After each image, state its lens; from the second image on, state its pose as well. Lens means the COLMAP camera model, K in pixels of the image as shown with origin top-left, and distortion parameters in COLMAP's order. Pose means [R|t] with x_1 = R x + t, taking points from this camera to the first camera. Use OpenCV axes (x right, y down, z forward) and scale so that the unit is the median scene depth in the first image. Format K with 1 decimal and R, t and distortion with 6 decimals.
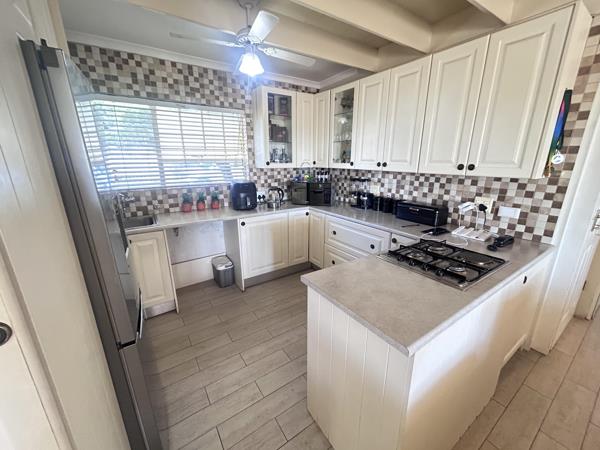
lens RADIAL K [[242.4, 0, 300.8], [0, 242.4, 225.5], [0, 0, 1]] dist [-0.000693, 0.000447]
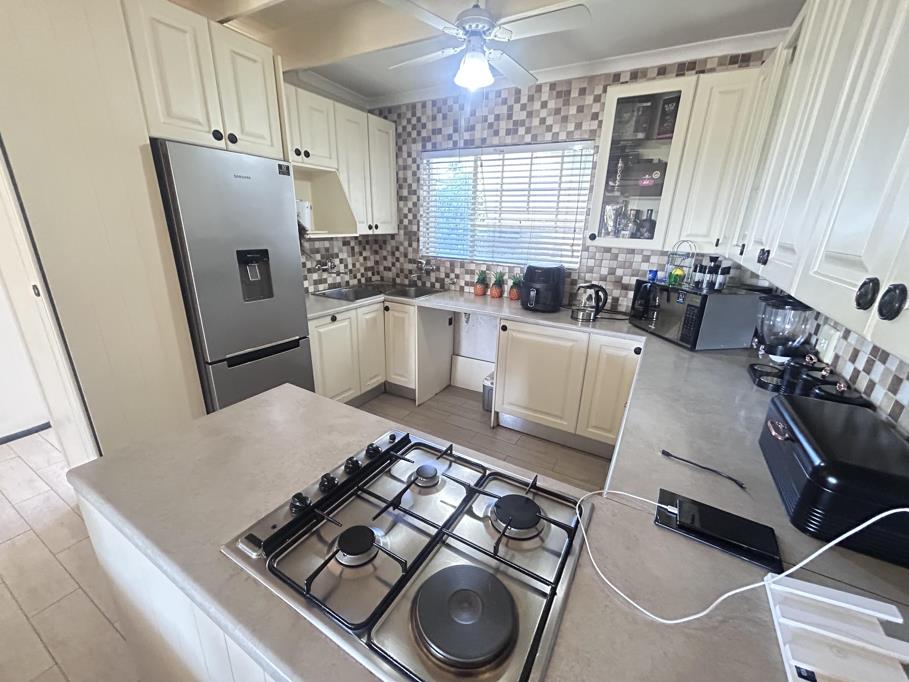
lens RADIAL K [[367.2, 0, 455.8], [0, 367.2, 341.8], [0, 0, 1]] dist [-0.000693, 0.000447]
pose [[0.448758, 0.295196, -0.843490, 0.506001], [-0.266267, 0.945165, 0.189119, -0.116196], [0.853064, 0.139725, 0.502751, 0.384414]]
